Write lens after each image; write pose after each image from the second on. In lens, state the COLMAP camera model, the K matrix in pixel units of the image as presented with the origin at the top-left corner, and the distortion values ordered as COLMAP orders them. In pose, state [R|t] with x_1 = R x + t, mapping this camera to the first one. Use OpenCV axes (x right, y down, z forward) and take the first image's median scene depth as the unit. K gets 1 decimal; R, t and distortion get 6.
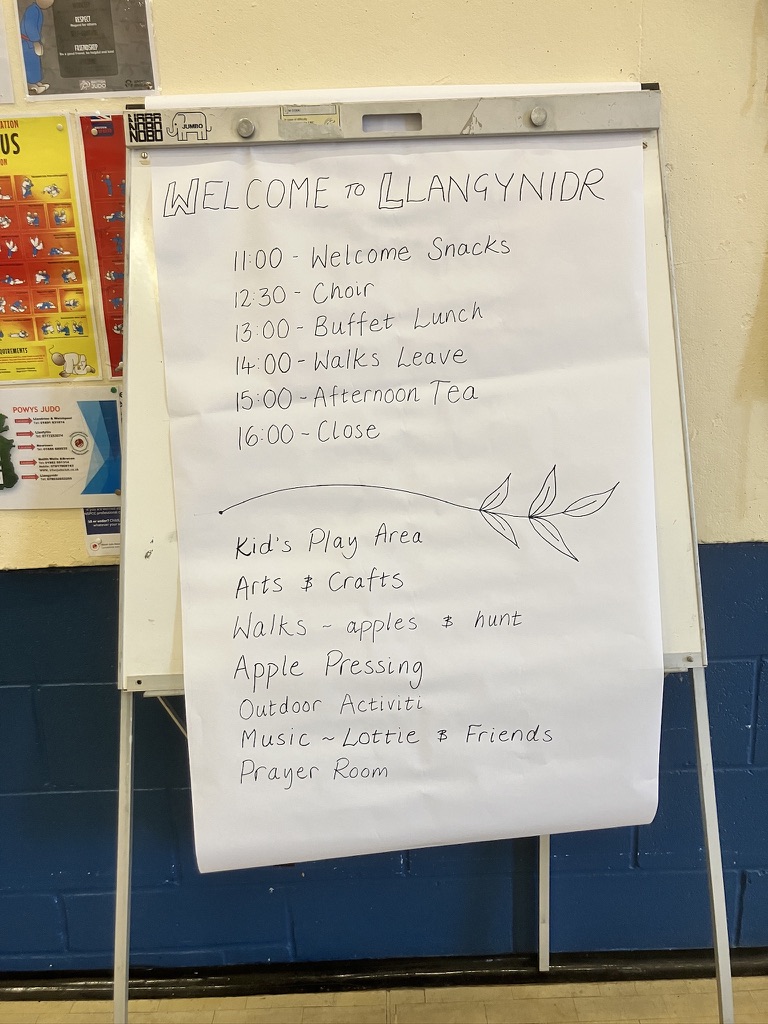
lens RADIAL K [[836.6, 0, 386.8], [0, 836.6, 513.5], [0, 0, 1]] dist [0.016020, -0.006834]
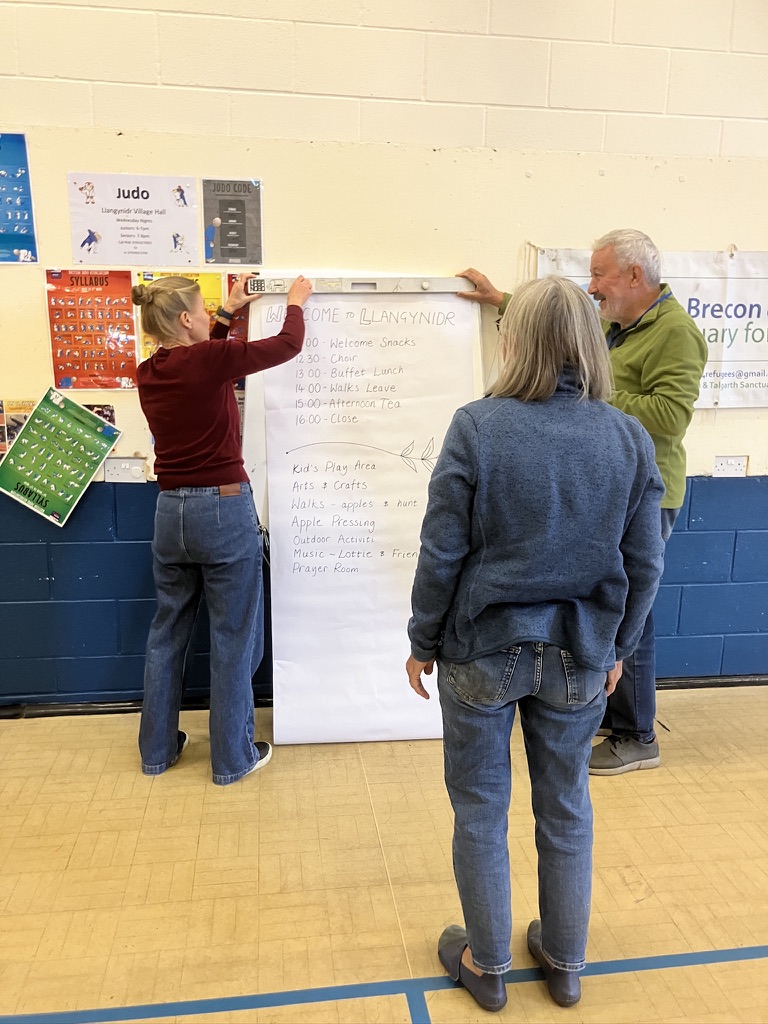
lens RADIAL K [[836.6, 0, 382.4], [0, 836.6, 511.3], [0, 0, 1]] dist [0.016020, -0.006834]
pose [[0.984397, 0.022971, 0.174455, -0.336465], [-0.017423, 0.999295, -0.033267, 0.226740], [-0.175096, 0.029708, 0.984103, -1.255200]]
